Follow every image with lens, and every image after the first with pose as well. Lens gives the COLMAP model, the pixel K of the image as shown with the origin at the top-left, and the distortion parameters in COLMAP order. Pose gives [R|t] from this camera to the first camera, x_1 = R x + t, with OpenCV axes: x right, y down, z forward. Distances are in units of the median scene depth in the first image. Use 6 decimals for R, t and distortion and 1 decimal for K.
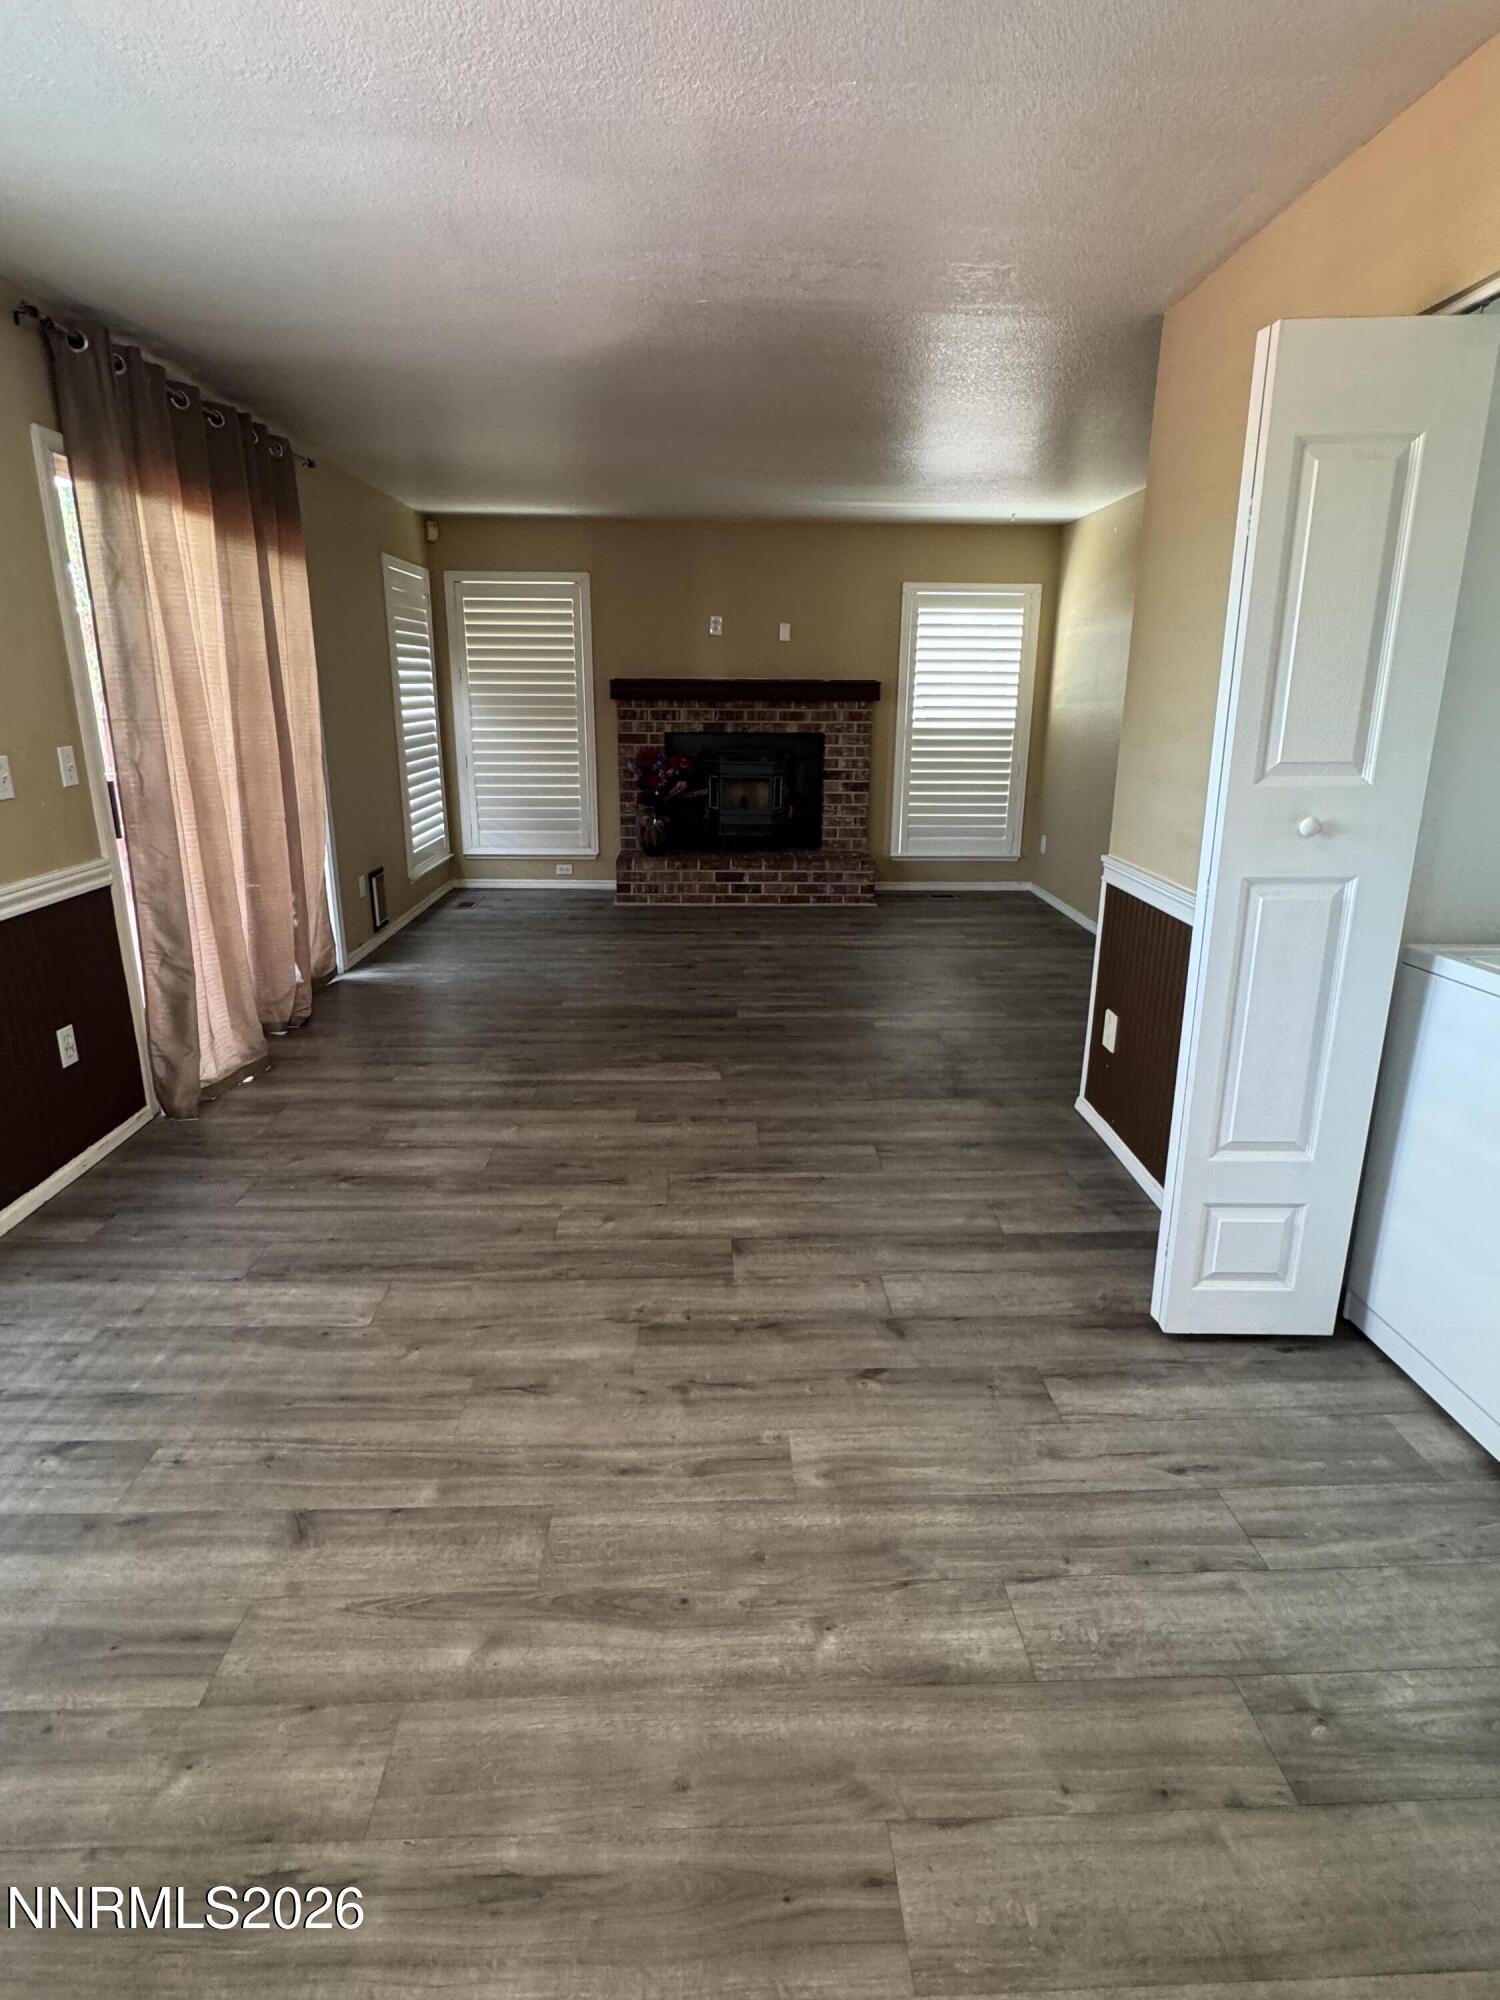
lens RADIAL K [[1042.4, 0, 750.0], [0, 1042.4, 1000.0], [0, 0, 1]] dist [-0.002368, -0.000520]
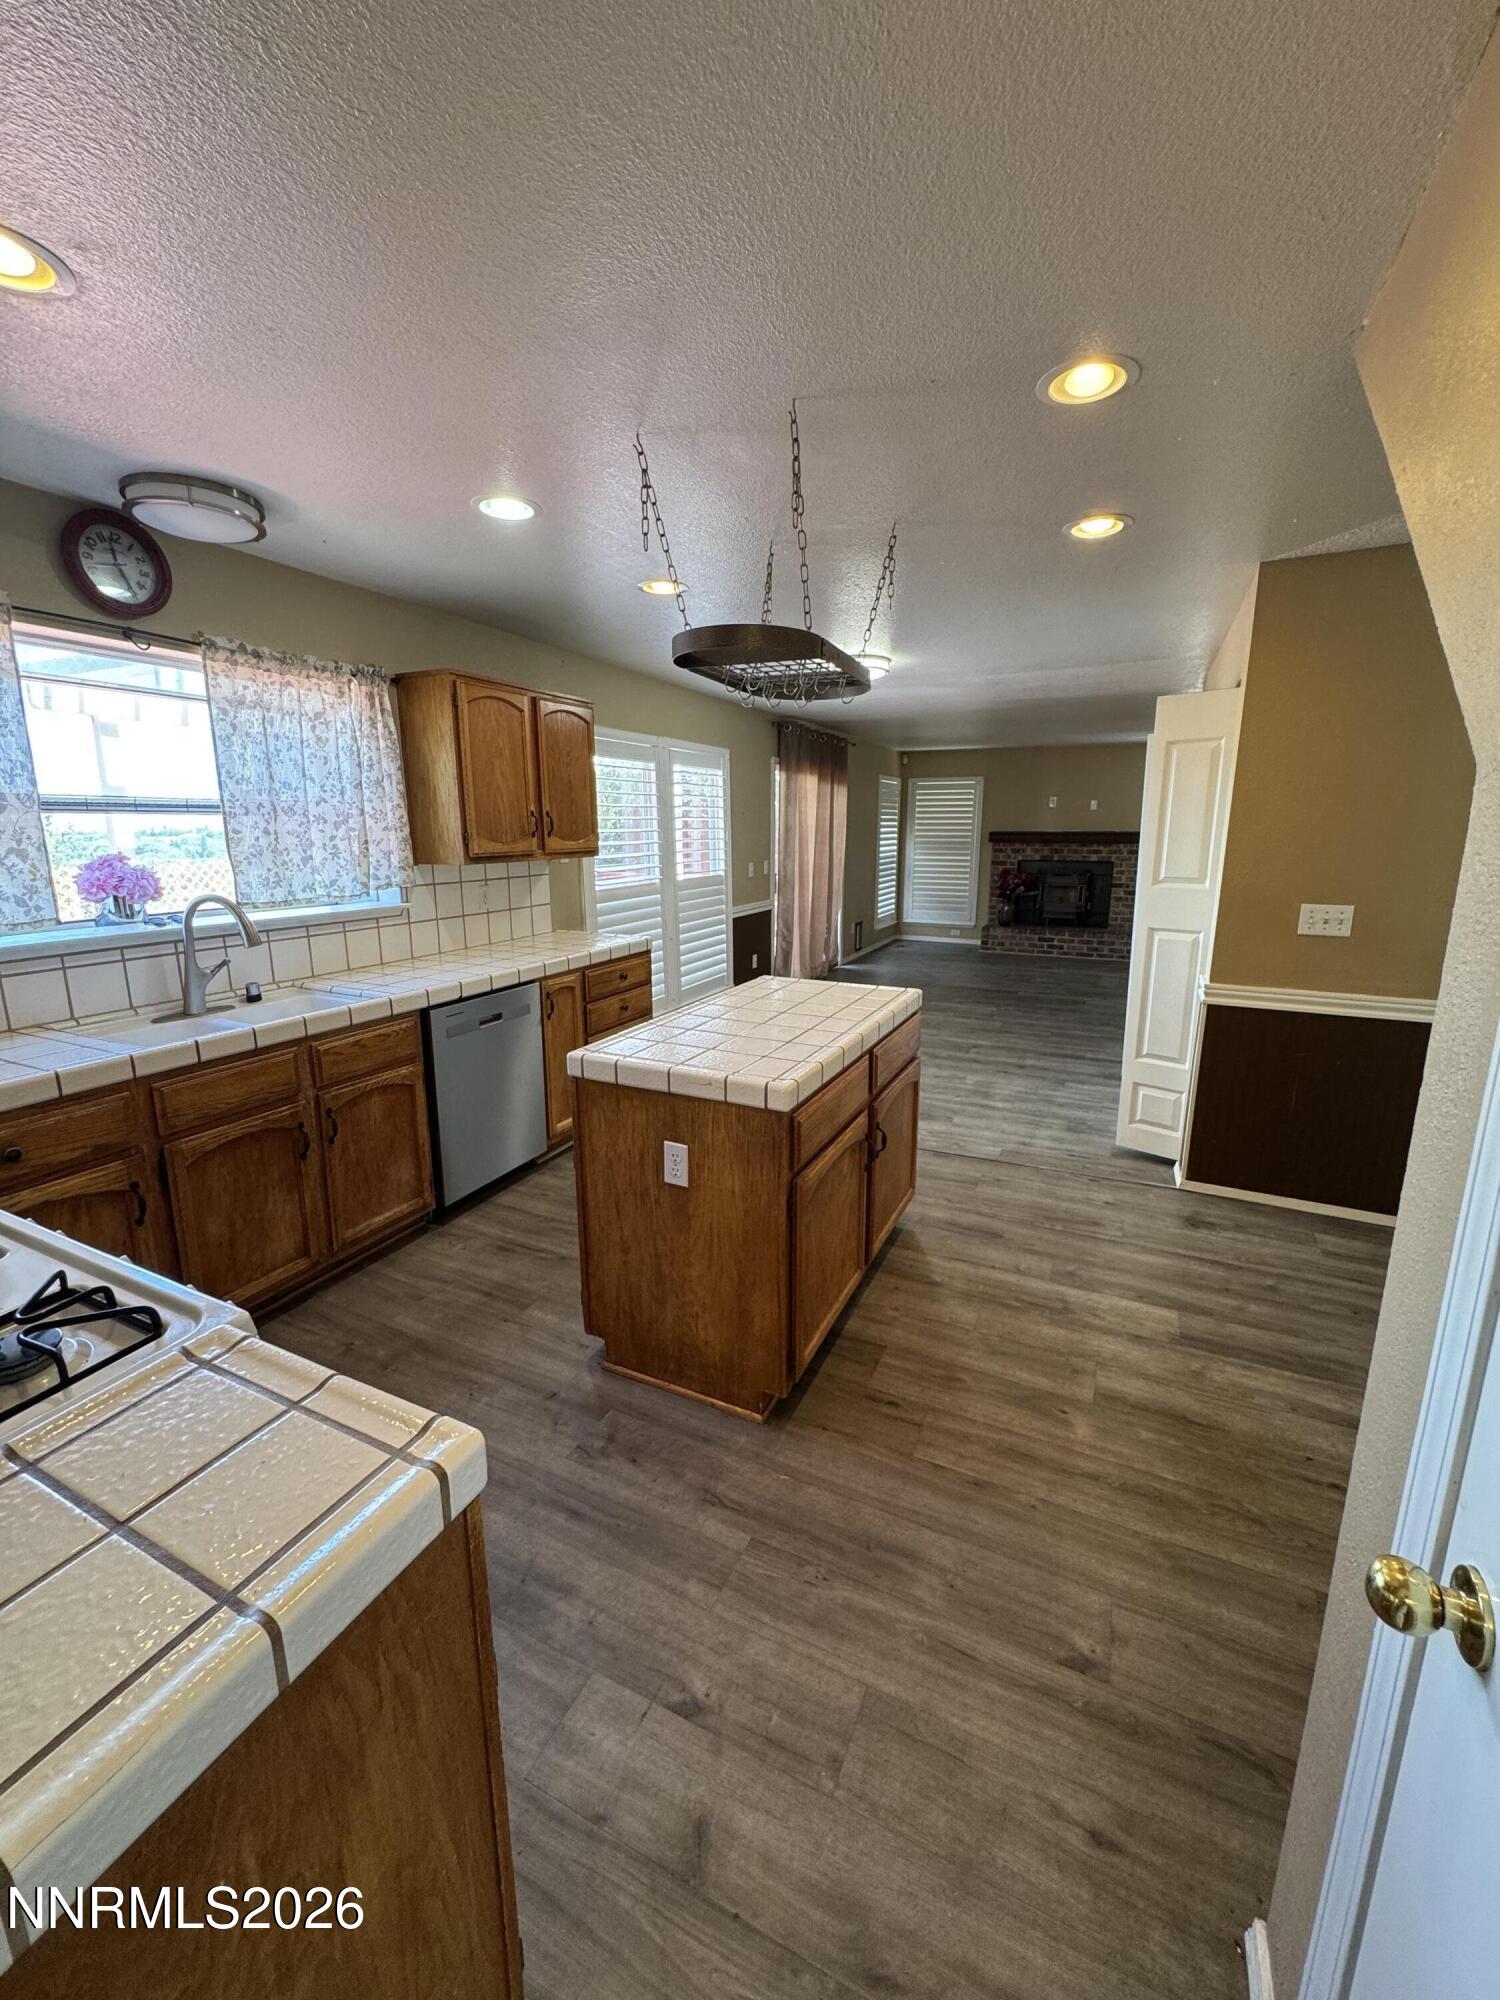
lens RADIAL K [[799.4, 0, 752.4], [0, 799.4, 999.2], [0, 0, 1]] dist [-0.001823, 0.000339]
pose [[0.890654, 0.088118, -0.446061, 0.366961], [-0.123901, 0.990950, -0.051636, 0.279691], [0.437474, 0.101257, 0.893512, -1.048050]]
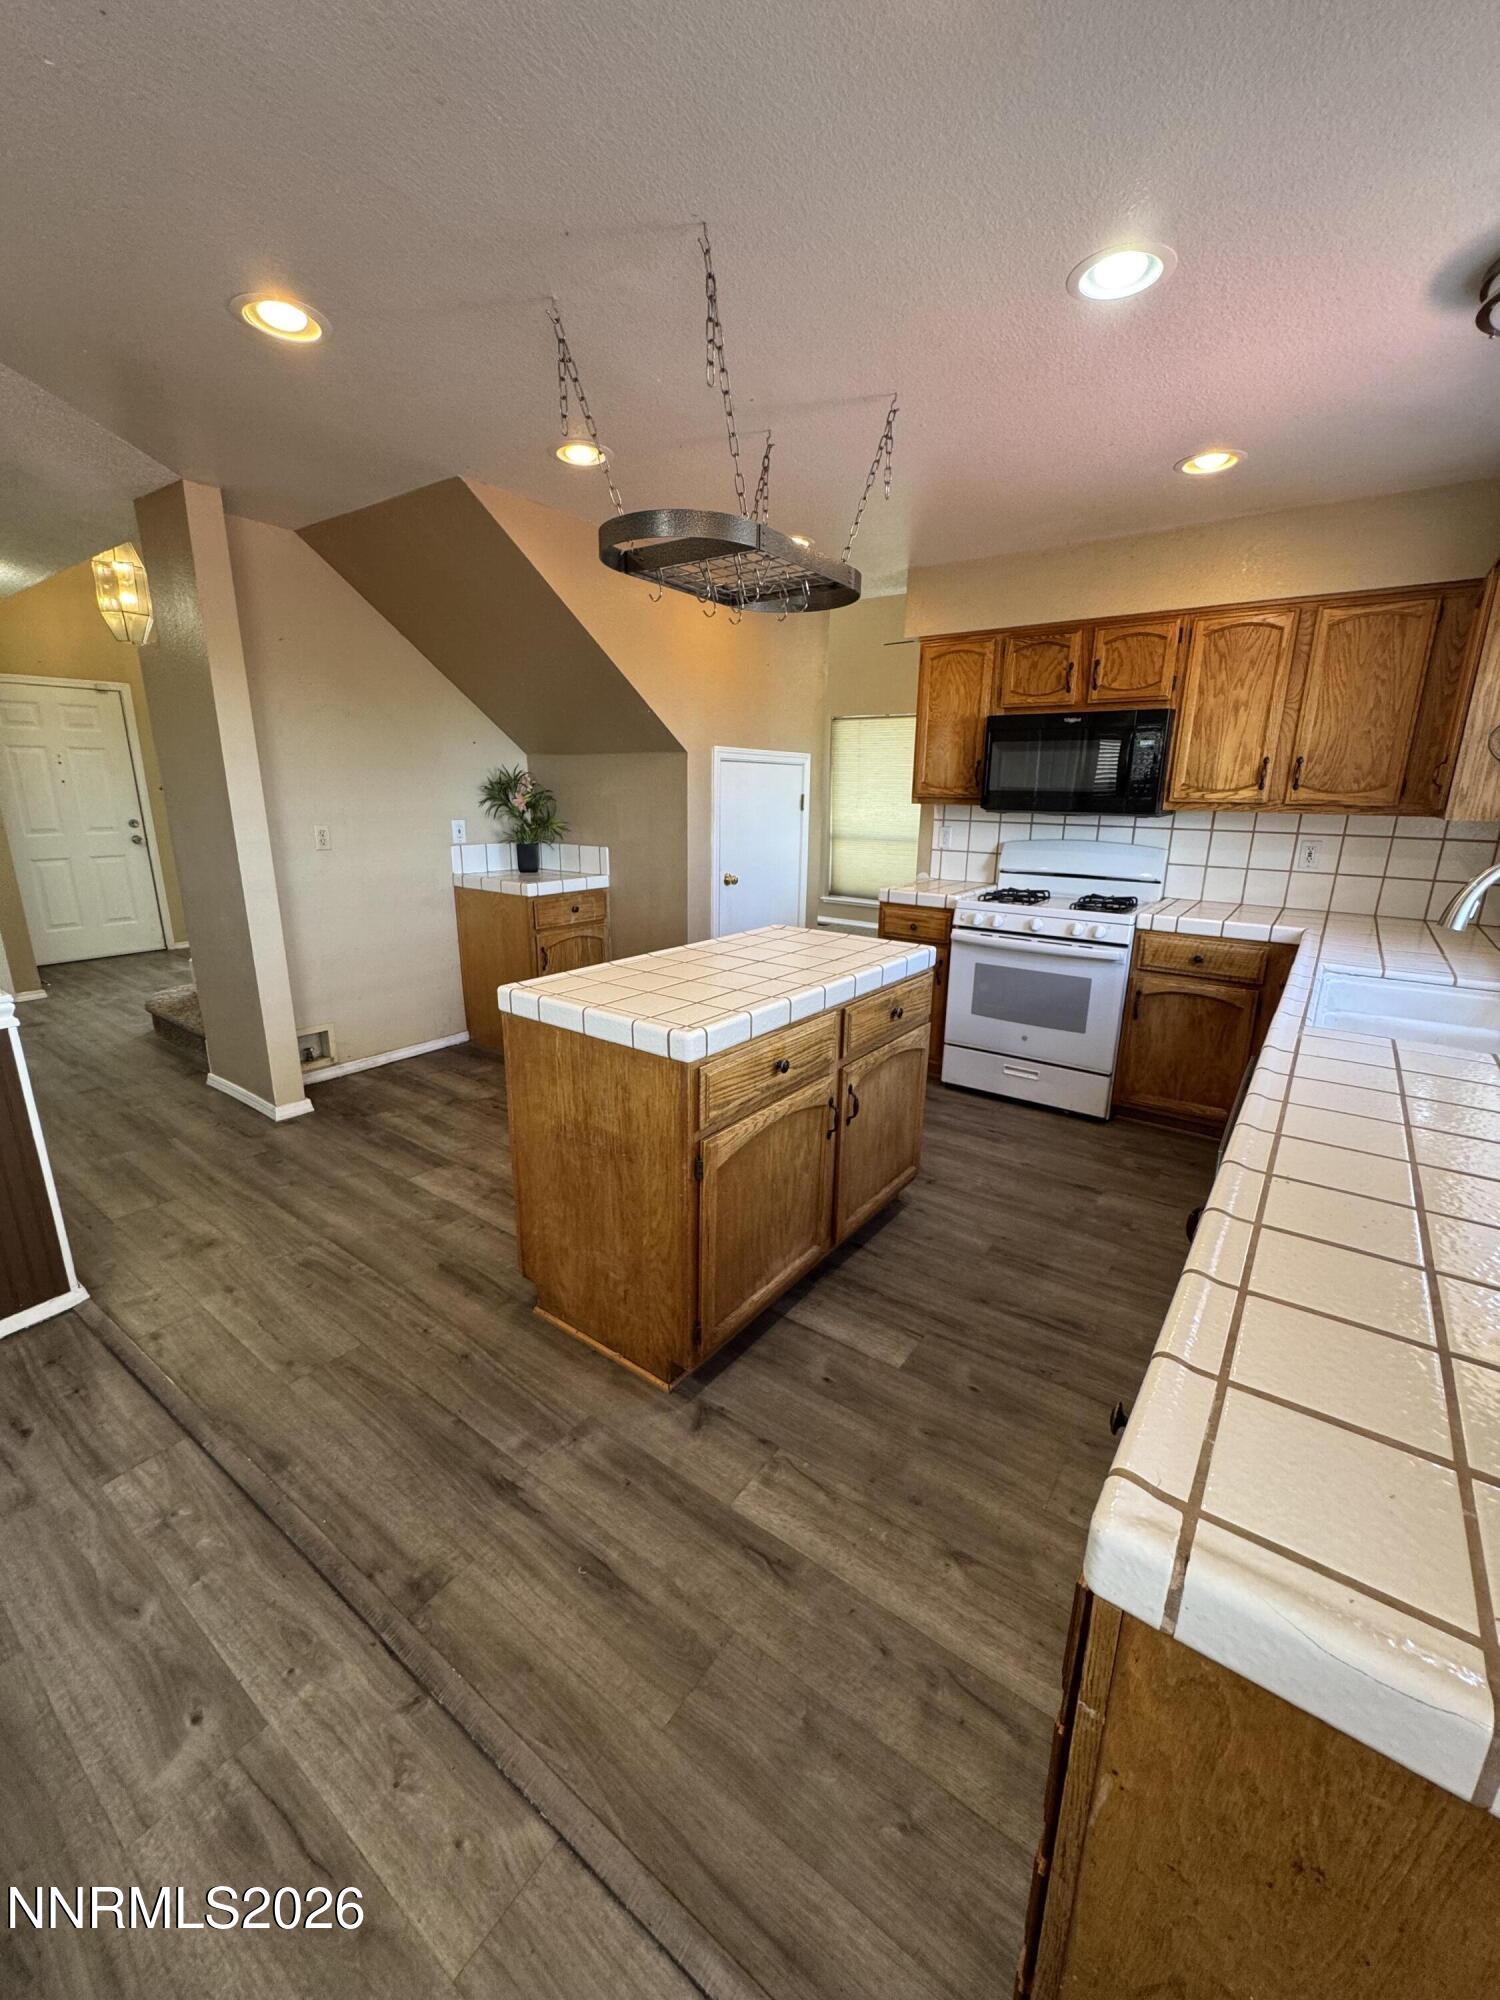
lens RADIAL K [[799.4, 0, 752.4], [0, 799.4, 999.2], [0, 0, 1]] dist [-0.001823, 0.000339]
pose [[-0.790425, -0.178084, 0.586101, -0.482677], [0.158660, 0.864637, 0.476687, -0.099456], [-0.591654, 0.469776, -0.655176, 0.276058]]
